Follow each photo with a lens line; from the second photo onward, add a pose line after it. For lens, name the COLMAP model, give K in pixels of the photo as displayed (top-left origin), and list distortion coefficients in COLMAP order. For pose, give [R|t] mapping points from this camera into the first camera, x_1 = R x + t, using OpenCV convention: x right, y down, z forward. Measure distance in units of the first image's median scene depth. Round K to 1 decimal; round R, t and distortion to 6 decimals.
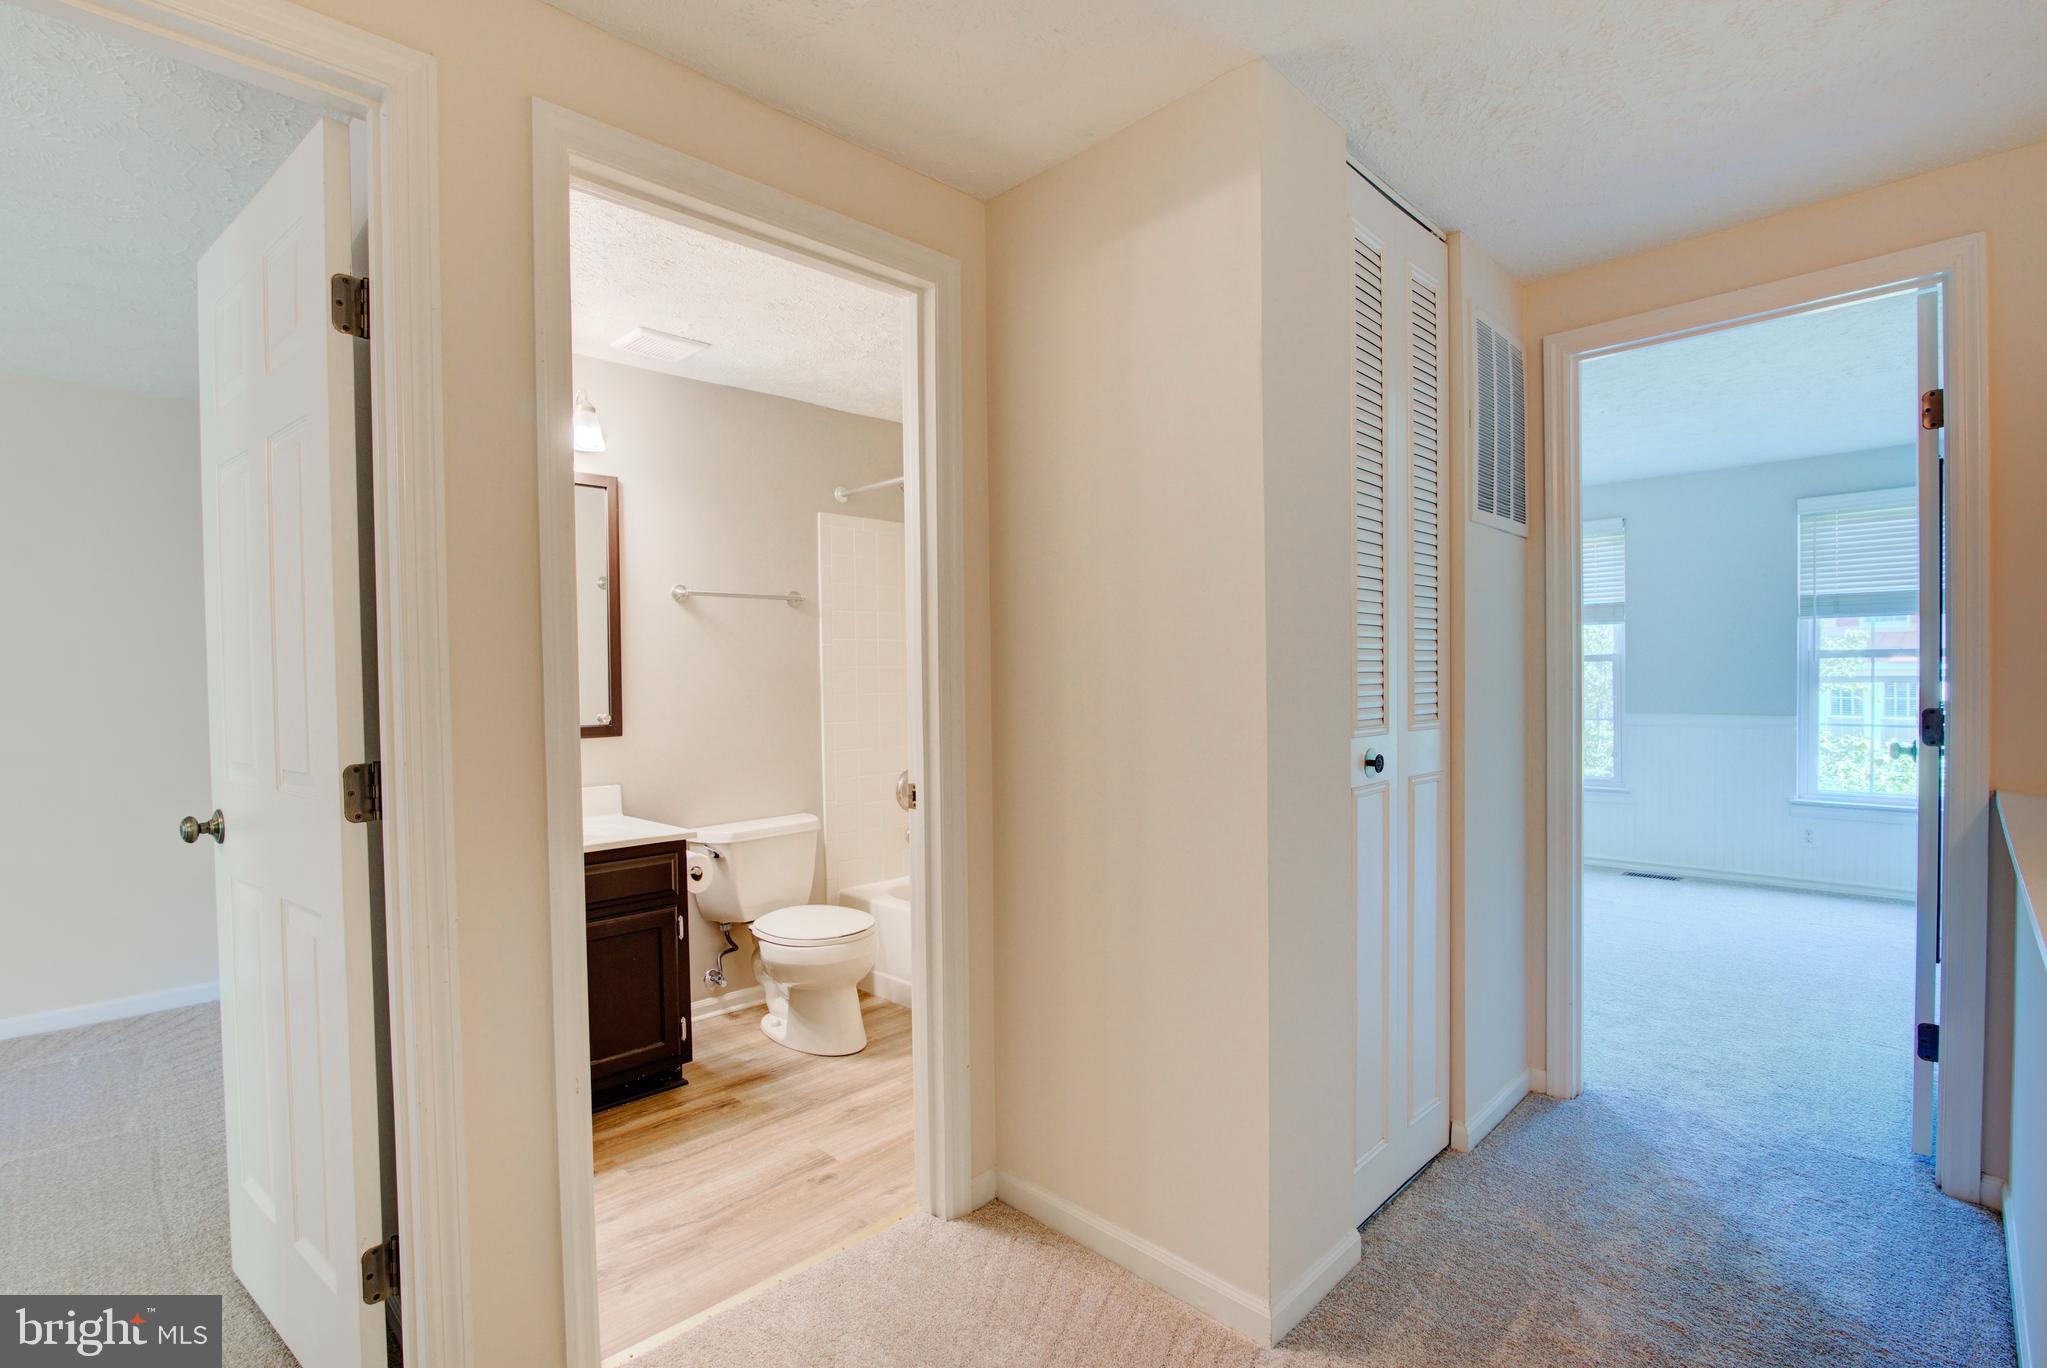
lens RADIAL K [[941.4, 0, 1034.7], [0, 941.4, 700.0], [0, 0, 1]] dist [-0.021849, 0.000979]
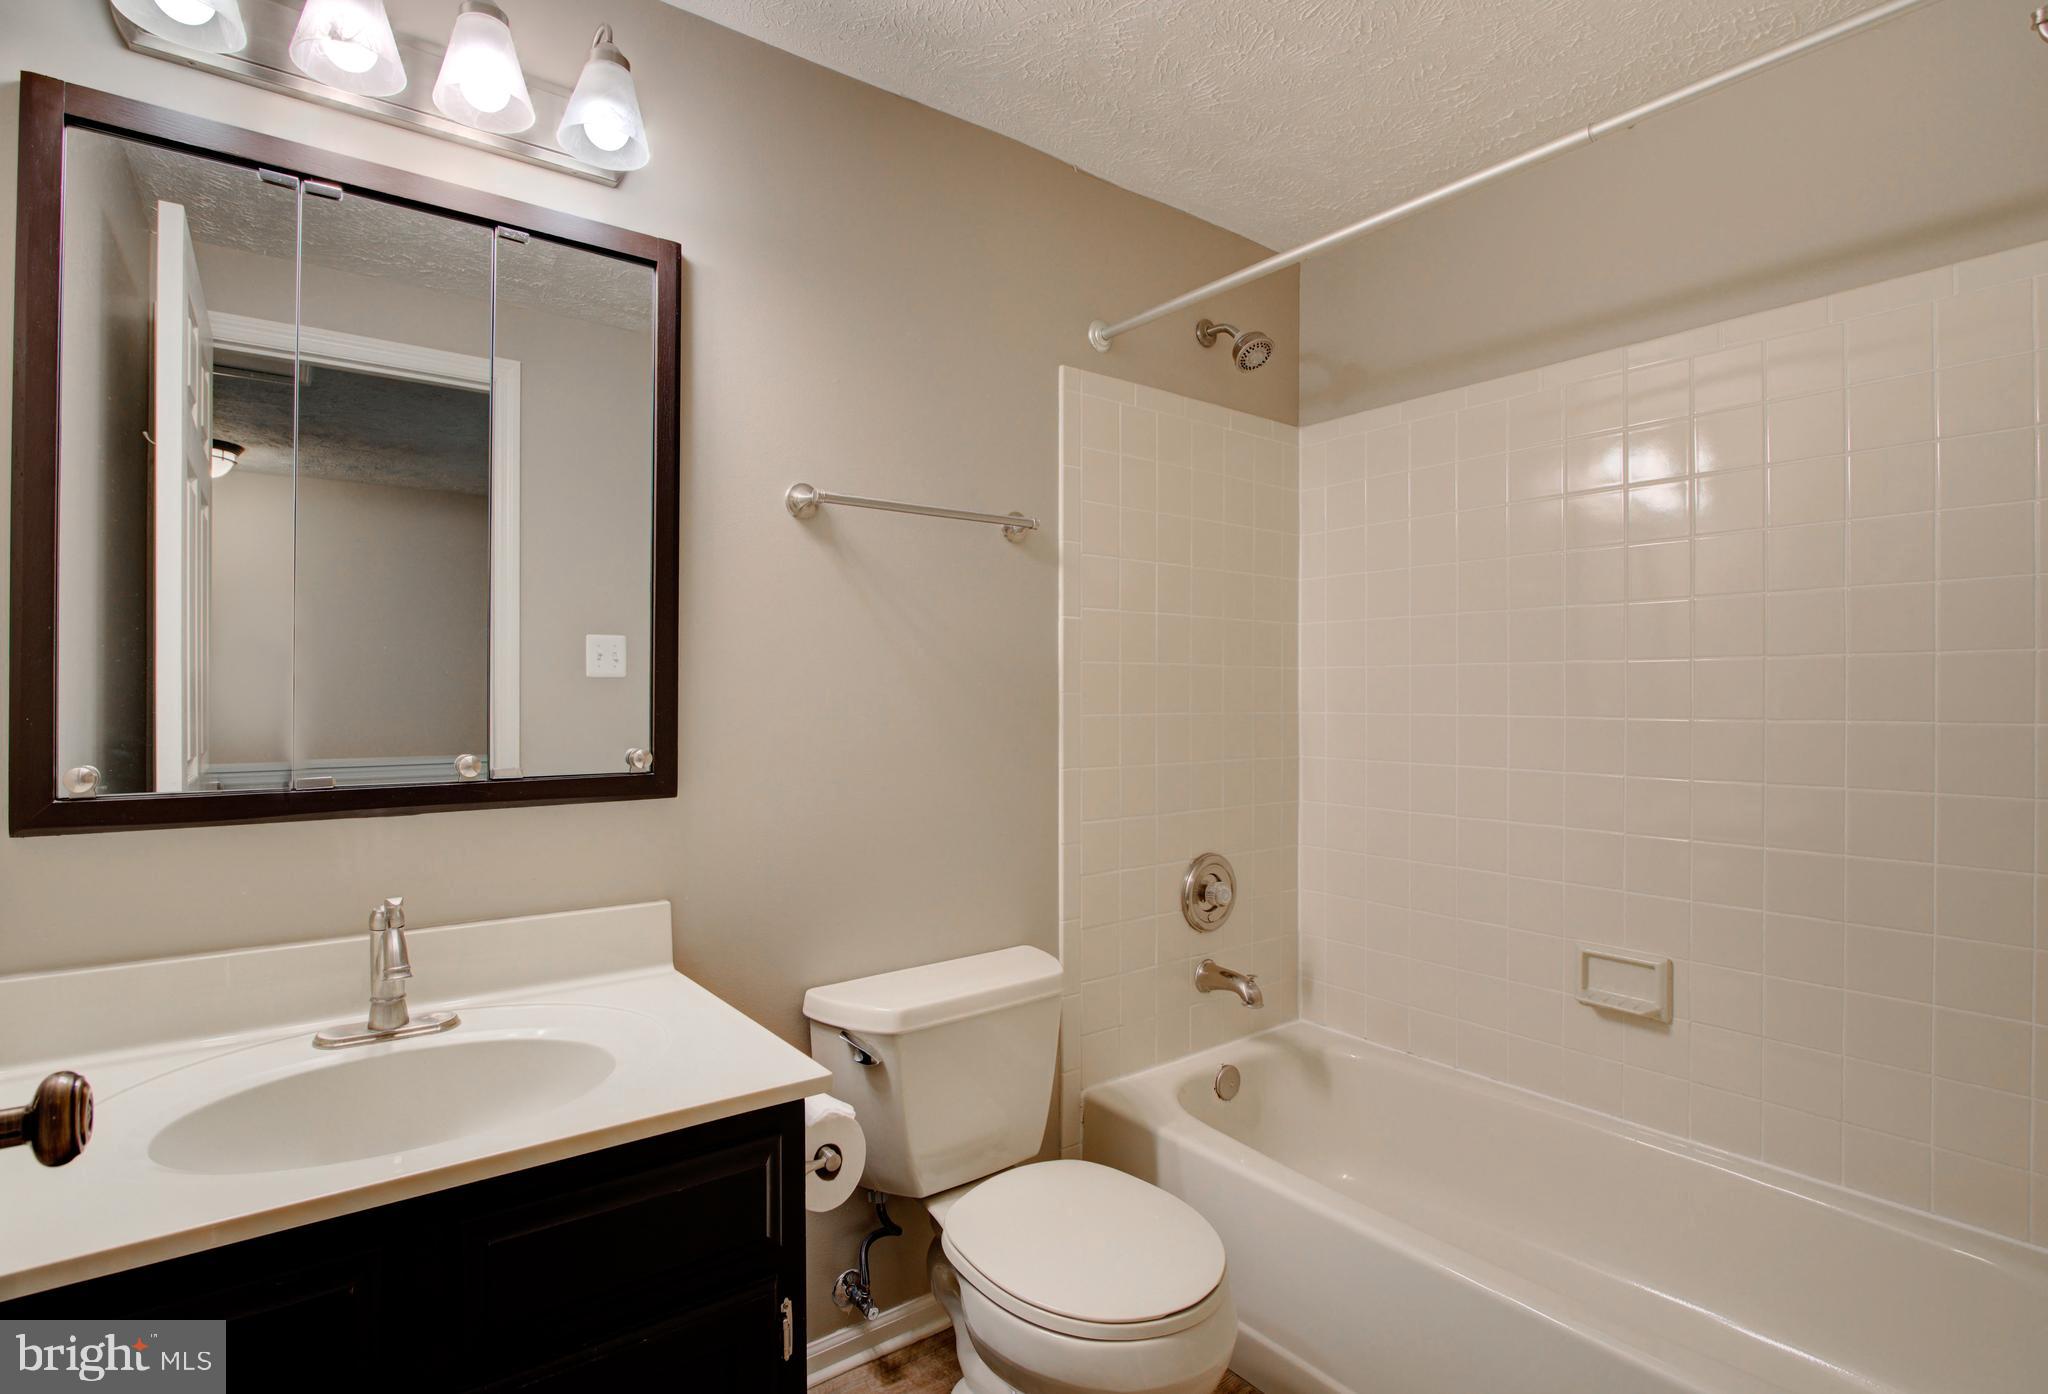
lens RADIAL K [[986.8, 0, 1026.1], [0, 986.8, 691.8], [0, 0, 1]] dist [-0.021346, -0.000042]
pose [[0.991310, 0.012619, -0.130939, -0.189018], [-0.016211, 0.999520, -0.026404, -0.003160], [0.130543, 0.028298, 0.991039, 0.497057]]
